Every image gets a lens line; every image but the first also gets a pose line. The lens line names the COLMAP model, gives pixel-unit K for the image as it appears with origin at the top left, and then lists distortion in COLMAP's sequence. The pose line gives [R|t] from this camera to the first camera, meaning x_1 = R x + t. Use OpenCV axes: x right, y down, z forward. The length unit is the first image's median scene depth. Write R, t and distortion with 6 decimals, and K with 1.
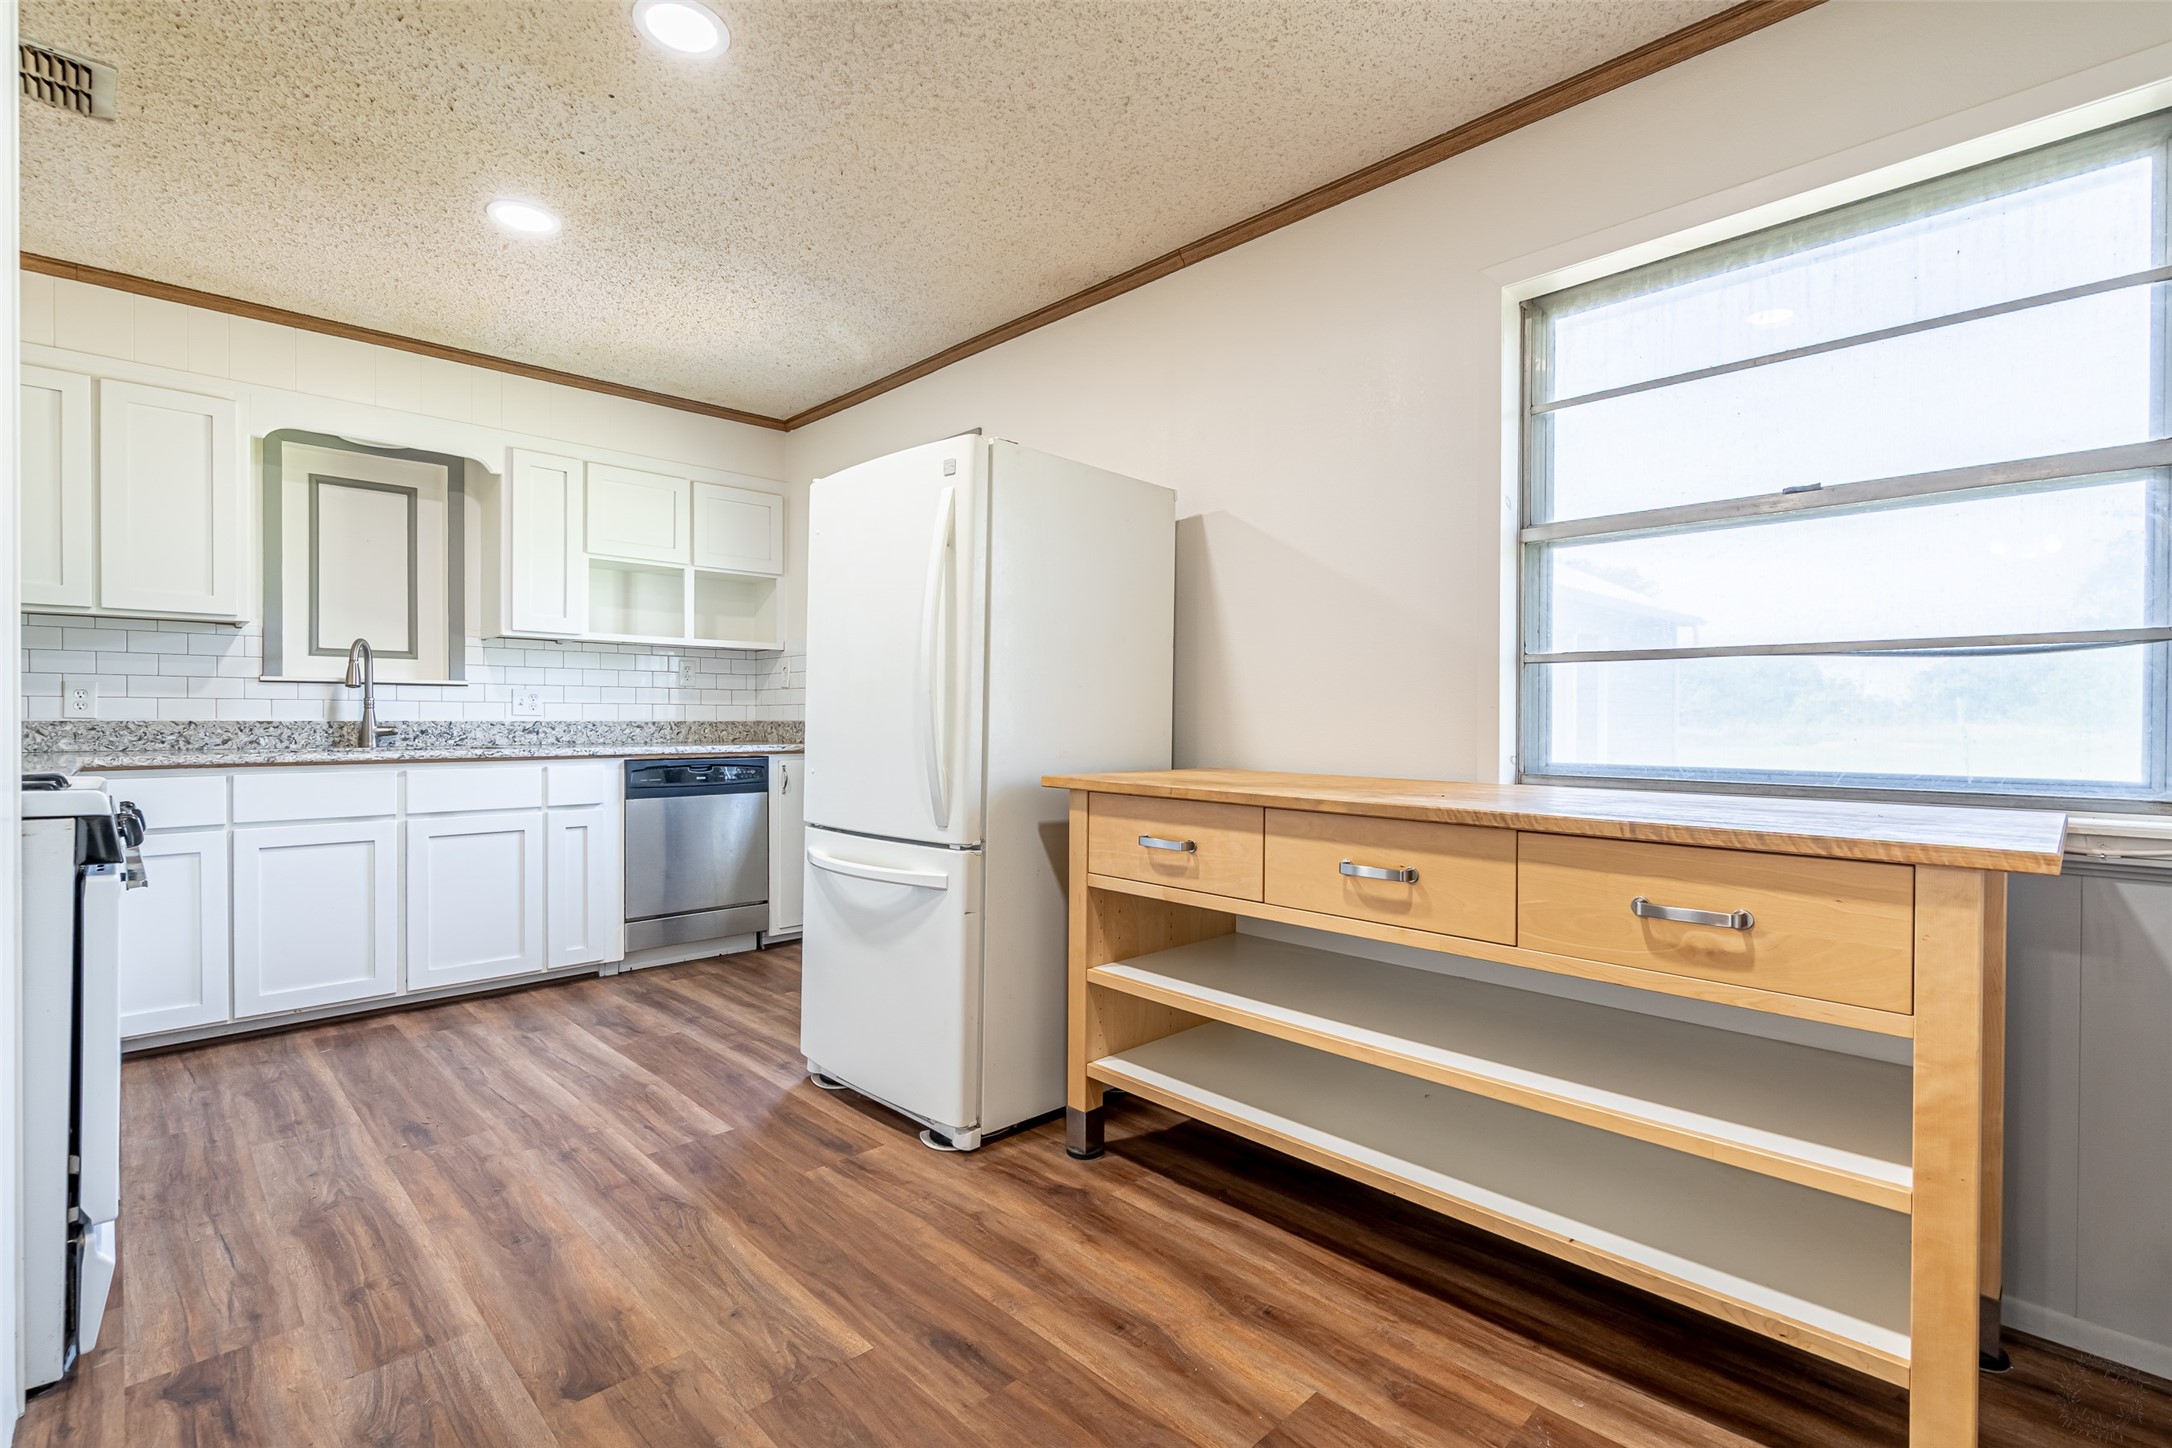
lens RADIAL K [[988.4, 0, 1067.8], [0, 988.4, 724.8], [0, 0, 1]] dist [-0.002542, 0.000829]
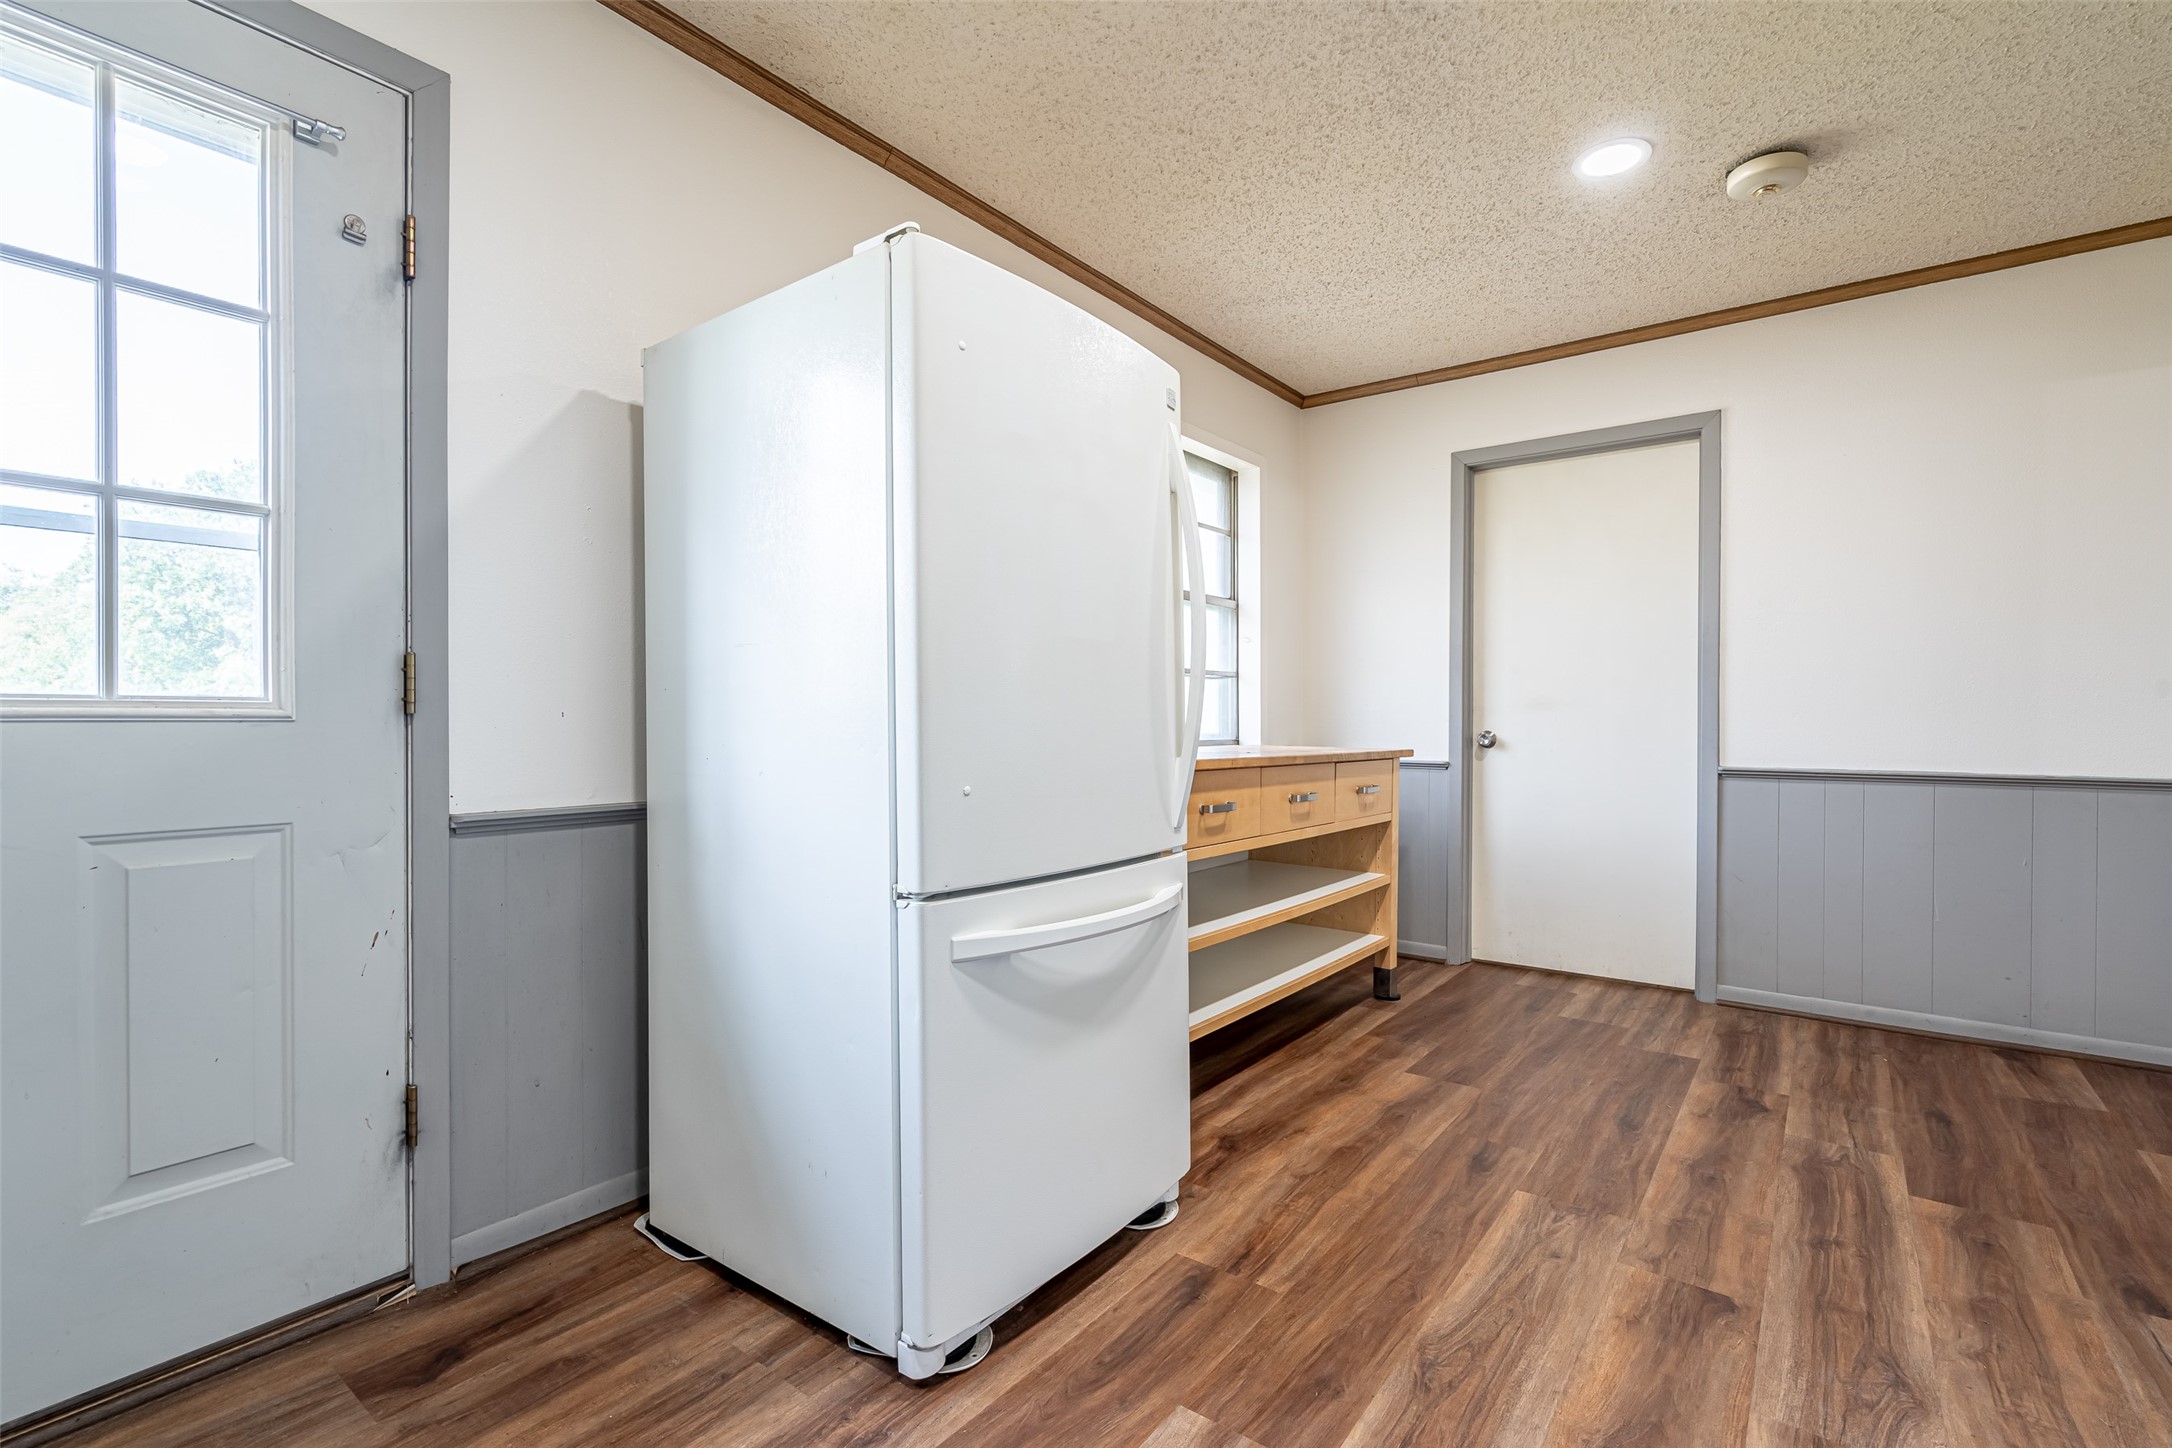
lens RADIAL K [[988.4, 0, 1100.9], [0, 988.4, 729.7], [0, 0, 1]] dist [-0.002542, 0.000829]
pose [[-0.168365, -0.012334, 0.985648, -0.632750], [0.002036, 0.999915, 0.012861, 0.005399], [-0.985723, 0.004172, -0.168326, 0.808449]]
